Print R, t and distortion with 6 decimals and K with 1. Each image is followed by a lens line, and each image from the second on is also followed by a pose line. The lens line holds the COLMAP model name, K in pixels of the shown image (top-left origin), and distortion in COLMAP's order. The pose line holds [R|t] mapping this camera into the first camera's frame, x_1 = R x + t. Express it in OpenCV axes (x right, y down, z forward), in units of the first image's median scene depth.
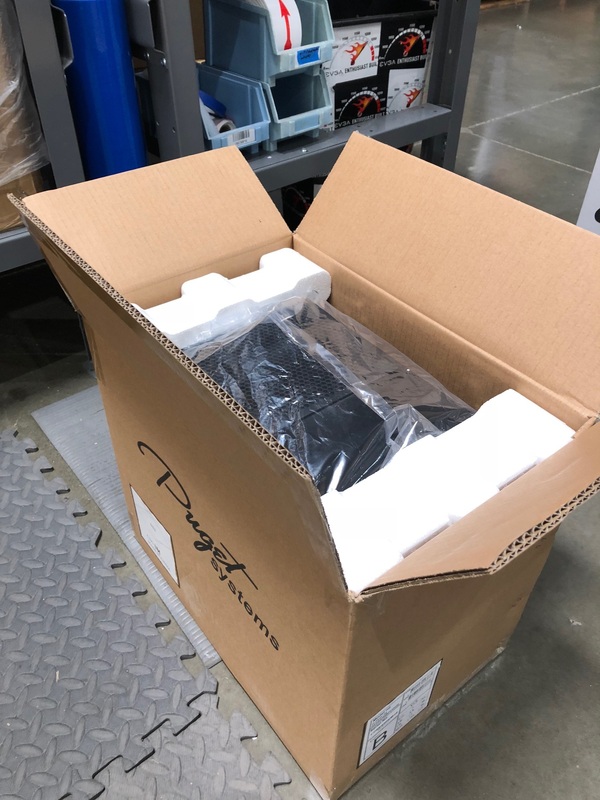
lens RADIAL K [[658.3, 0, 297.1], [0, 658.3, 401.3], [0, 0, 1]] dist [0.025395, -0.004996]
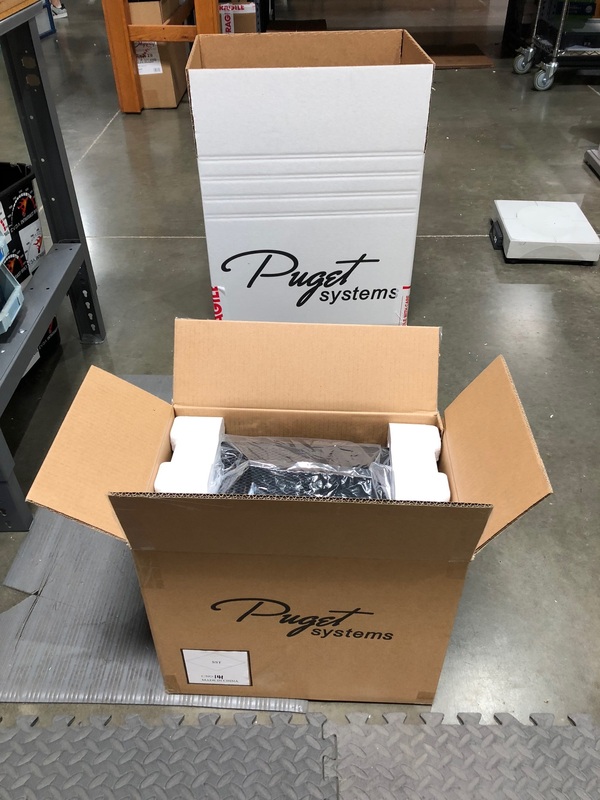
lens RADIAL K [[658.3, 0, 299.6], [0, 658.3, 399.2], [0, 0, 1]] dist [0.025395, -0.004996]
pose [[0.634256, -0.485740, 0.601478, -0.672281], [0.496556, 0.852247, 0.164639, -0.384167], [-0.592580, 0.194244, 0.781740, -0.171988]]
